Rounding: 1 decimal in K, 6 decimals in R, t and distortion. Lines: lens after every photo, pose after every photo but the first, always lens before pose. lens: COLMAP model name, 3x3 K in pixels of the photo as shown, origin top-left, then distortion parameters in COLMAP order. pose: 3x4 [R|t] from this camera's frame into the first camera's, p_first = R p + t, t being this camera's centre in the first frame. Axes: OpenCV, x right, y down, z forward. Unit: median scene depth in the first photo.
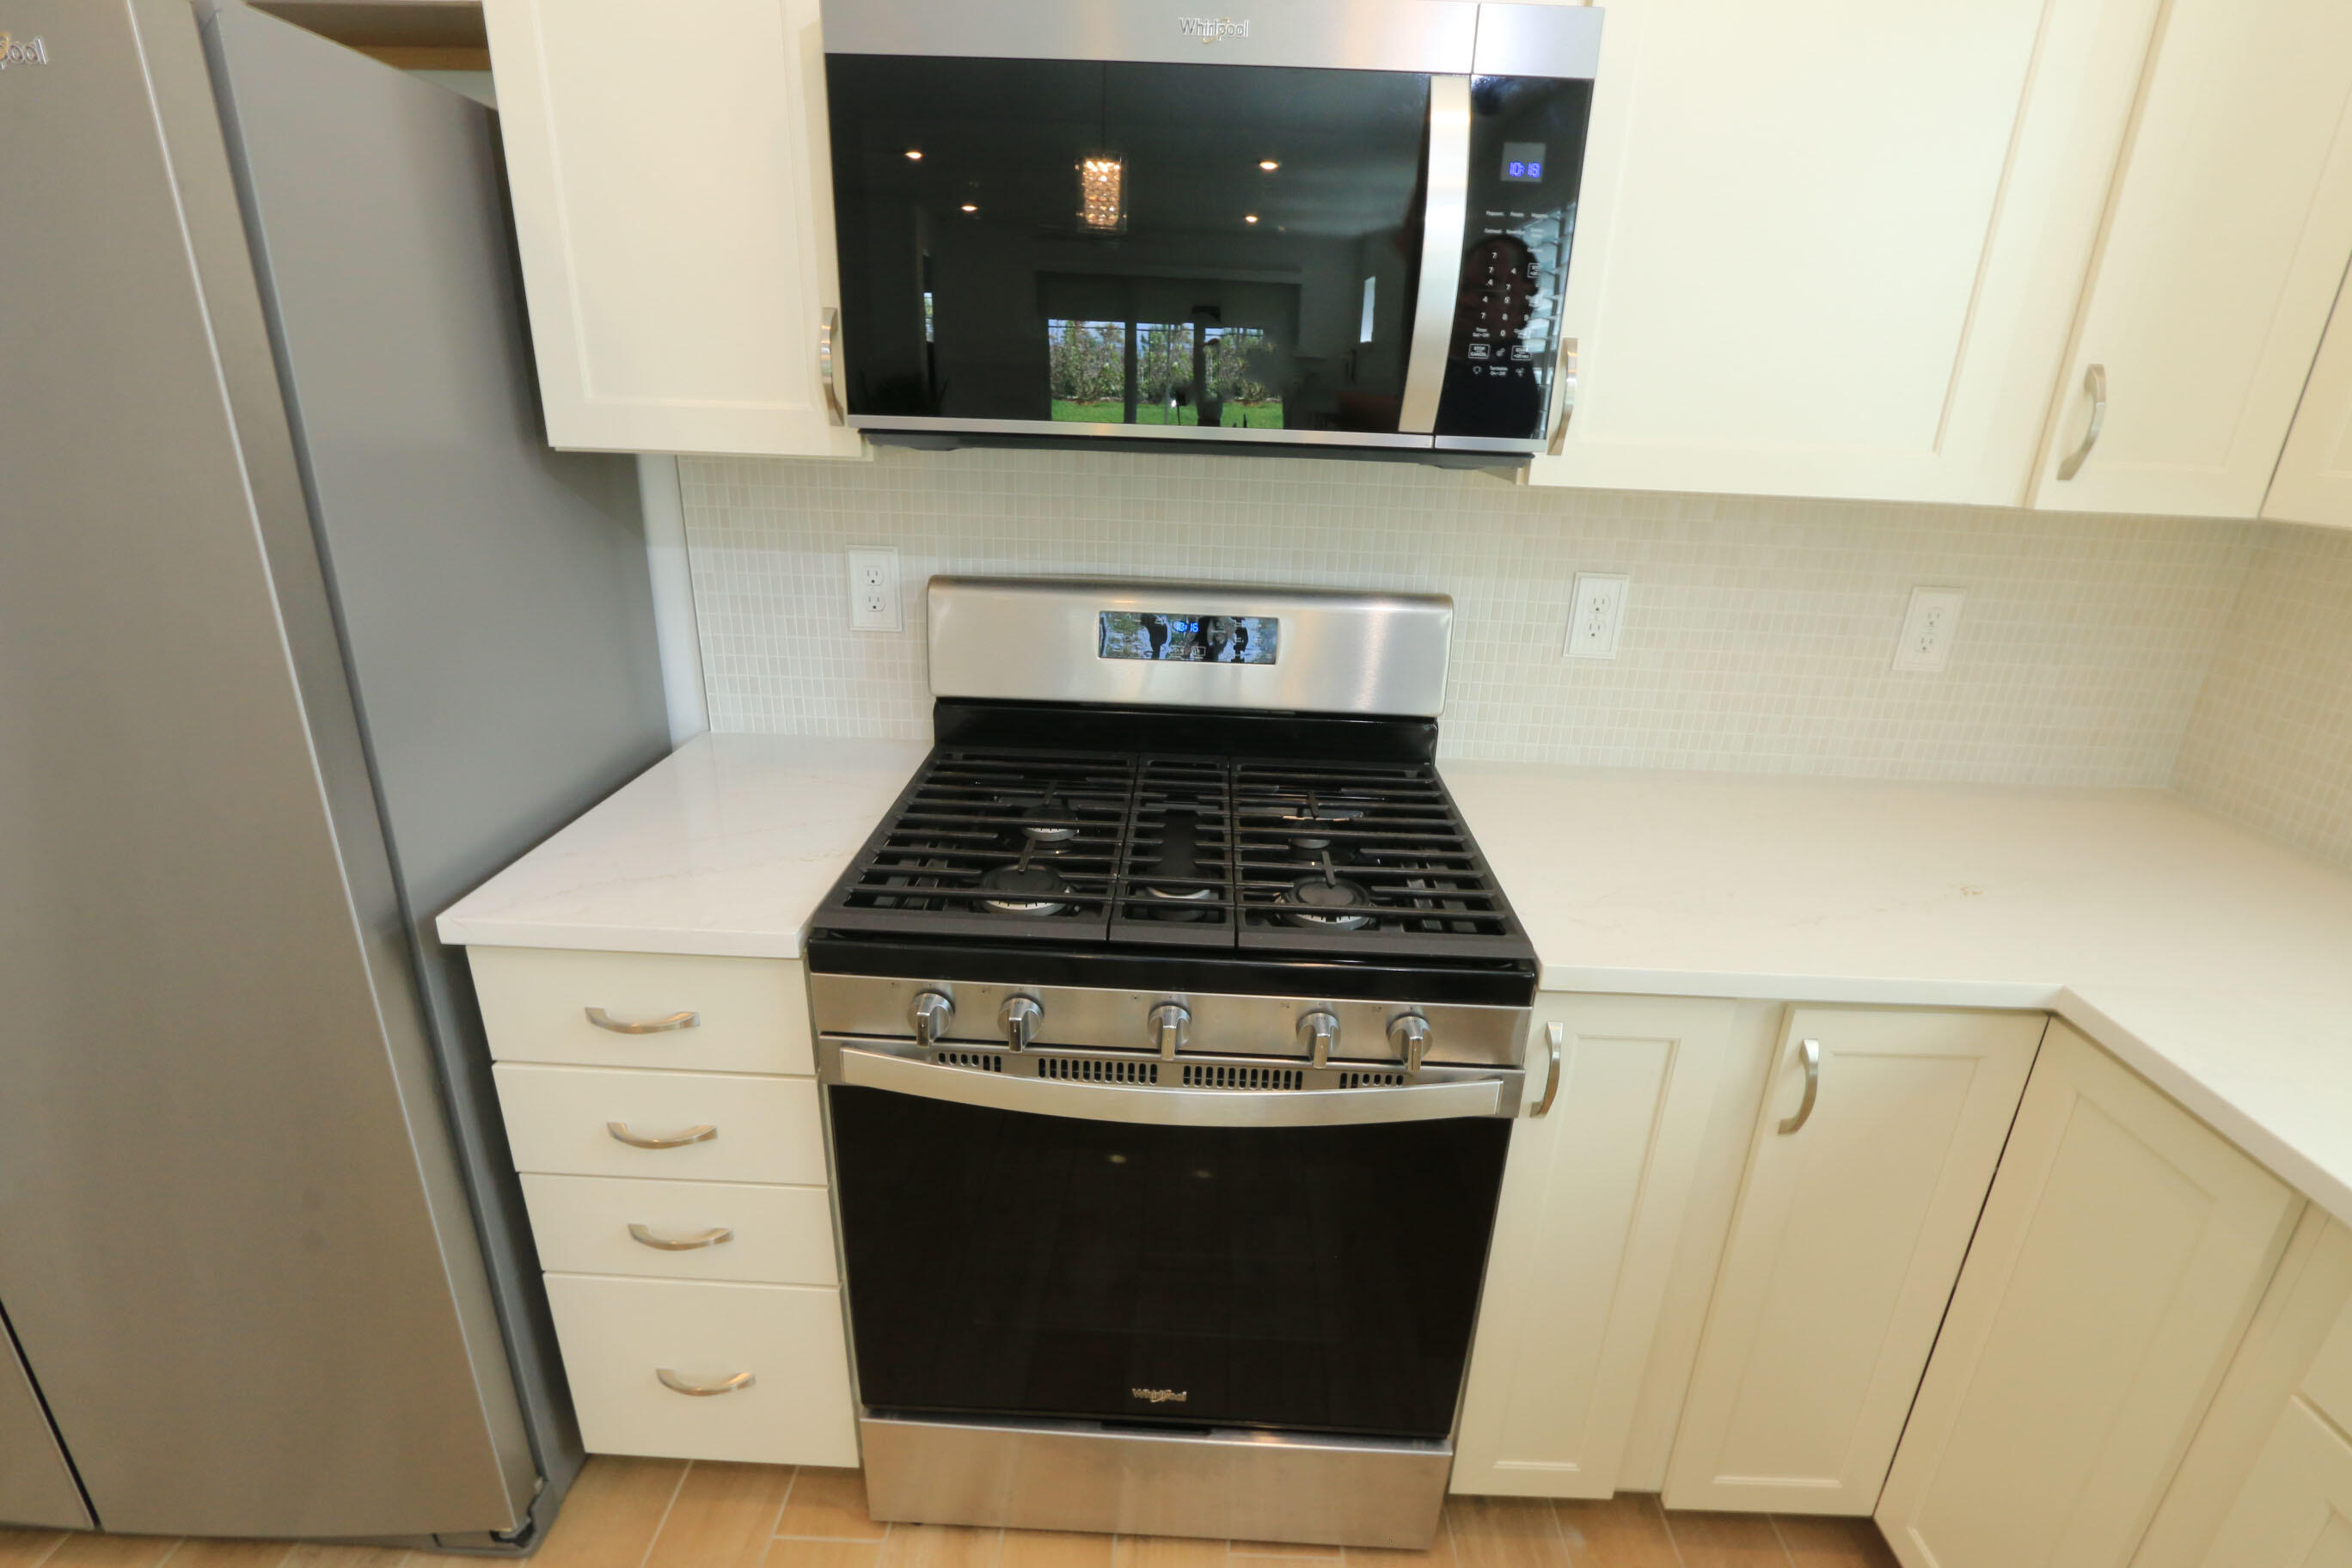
lens RADIAL K [[1083.0, 0, 1176.6], [0, 1083.0, 785.5], [0, 0, 1]] dist [-0.022818, 0.000511]
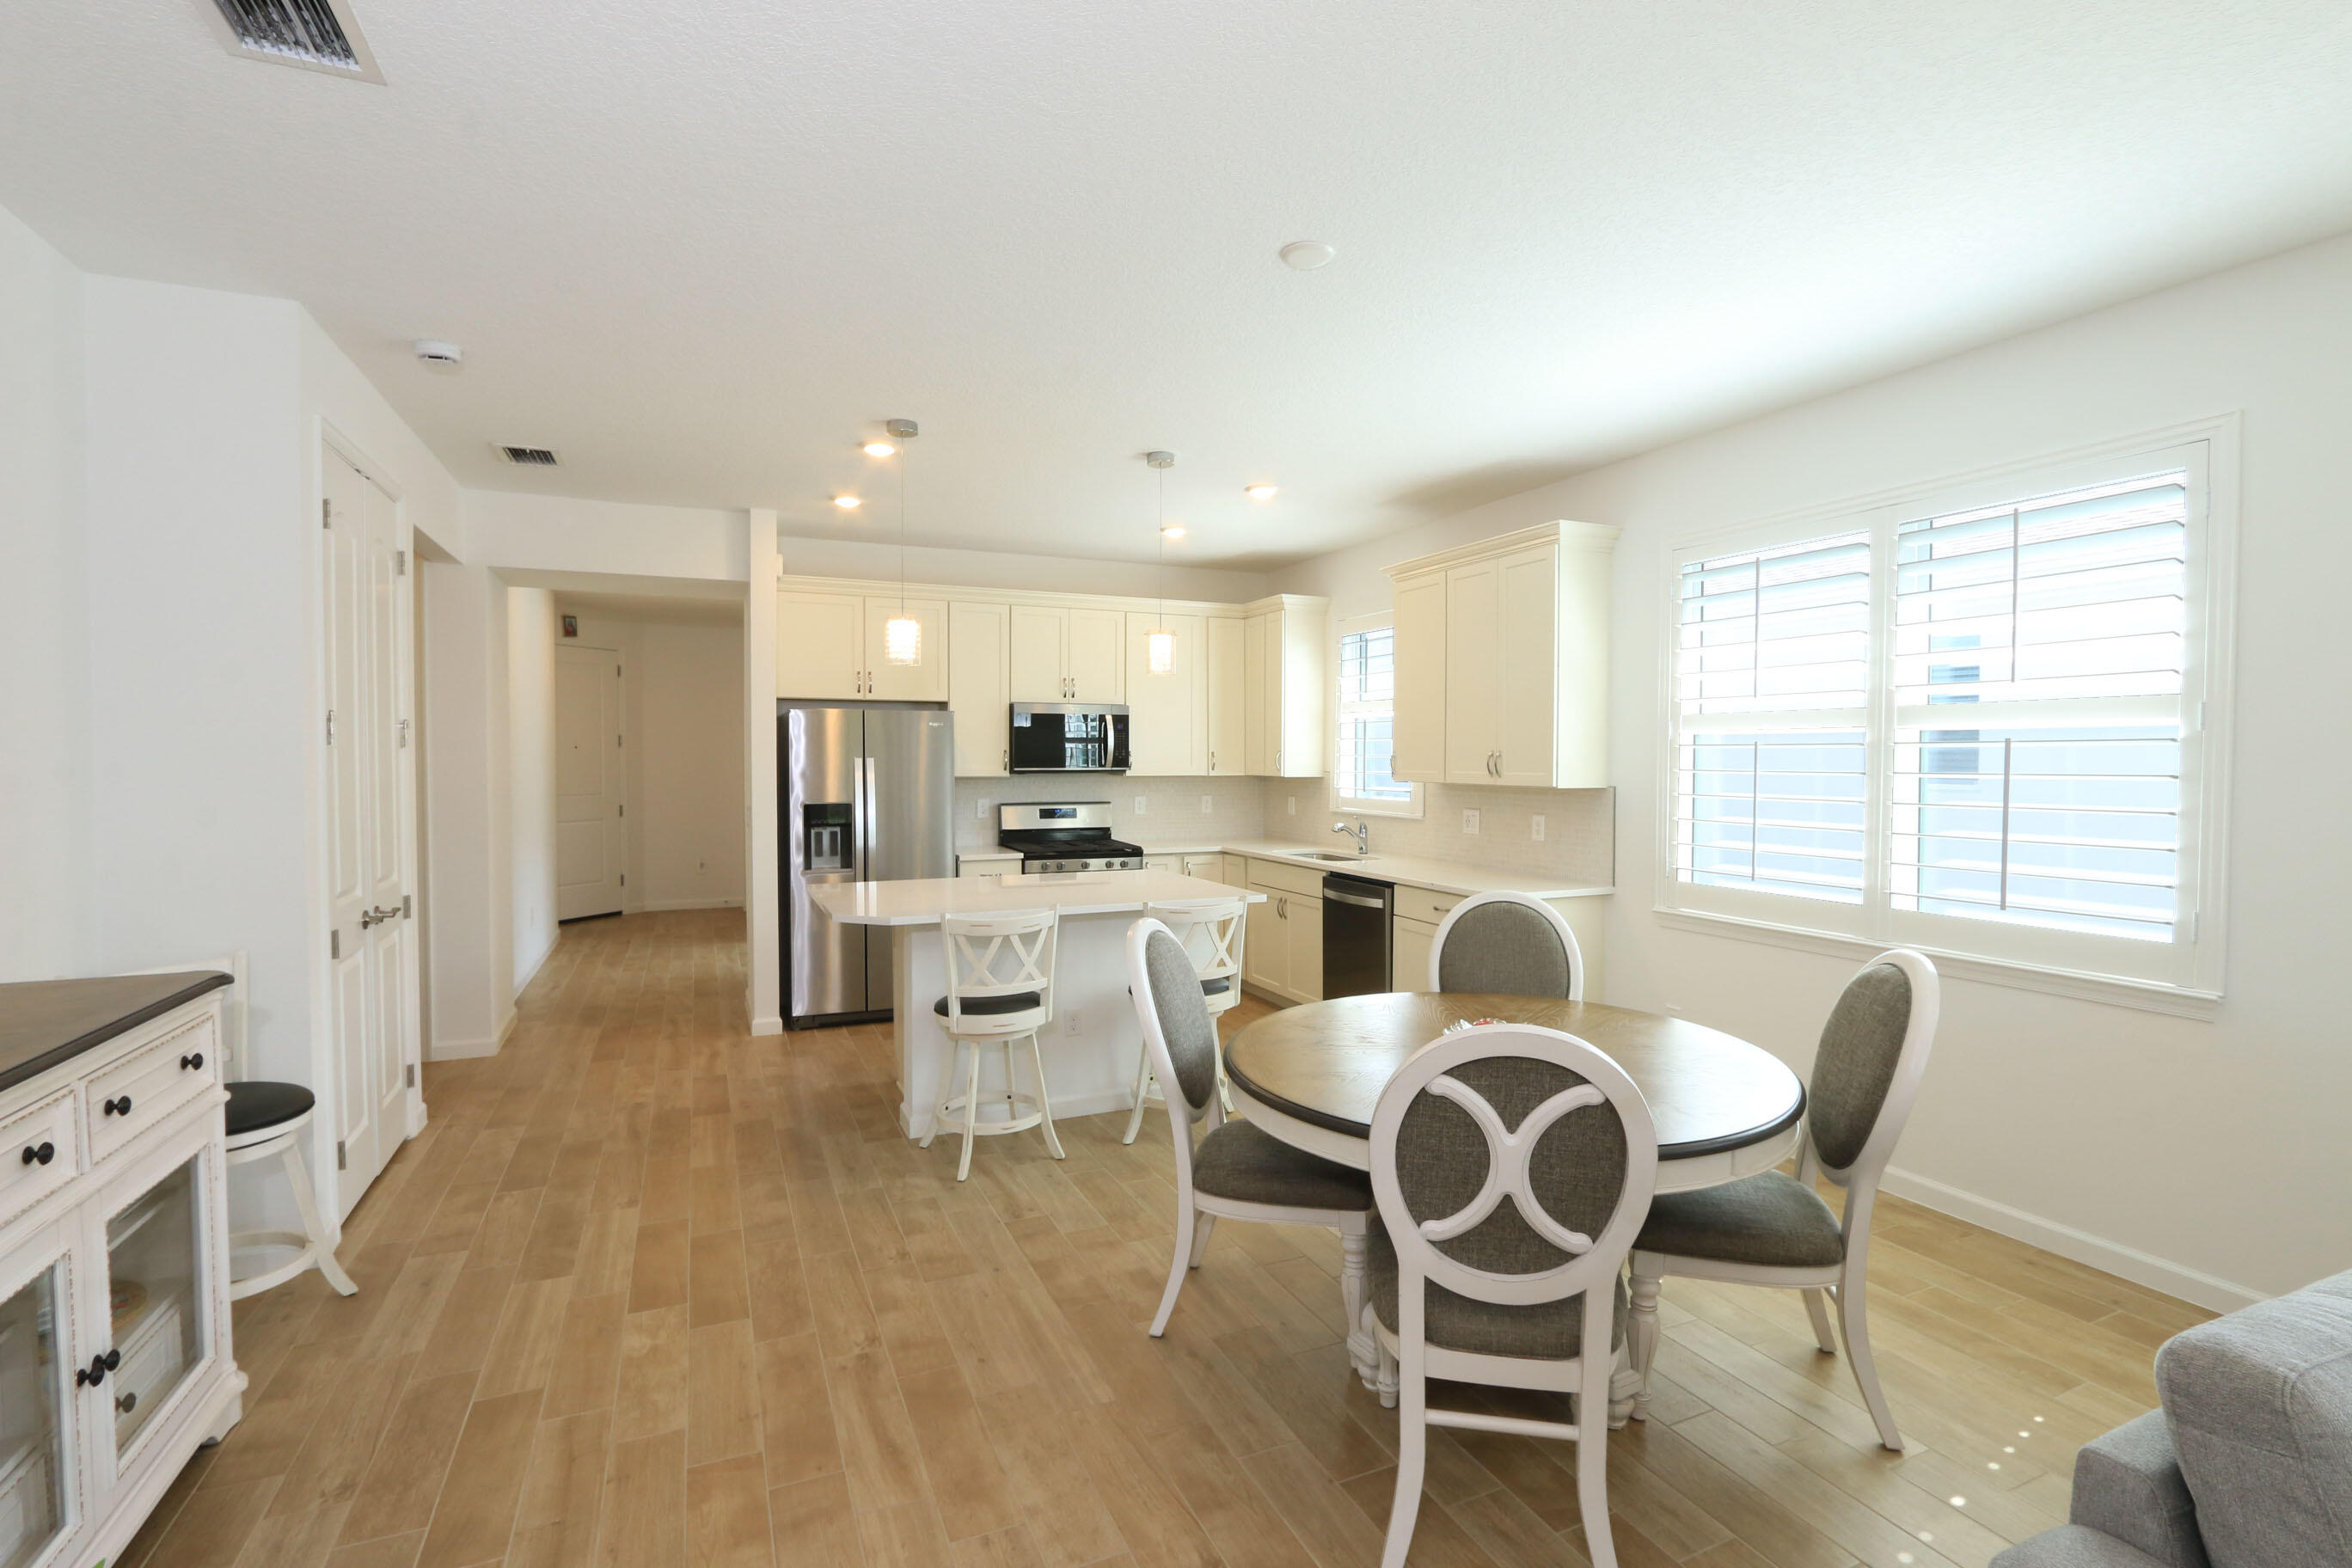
lens RADIAL K [[1078.3, 0, 1183.2], [0, 1078.3, 784.1], [0, 0, 1]] dist [-0.022590, 0.001221]
pose [[0.900866, -0.043157, 0.431946, -1.795075], [0.176314, 0.945650, -0.273238, 1.318944], [-0.396678, 0.322309, 0.859514, -3.844151]]
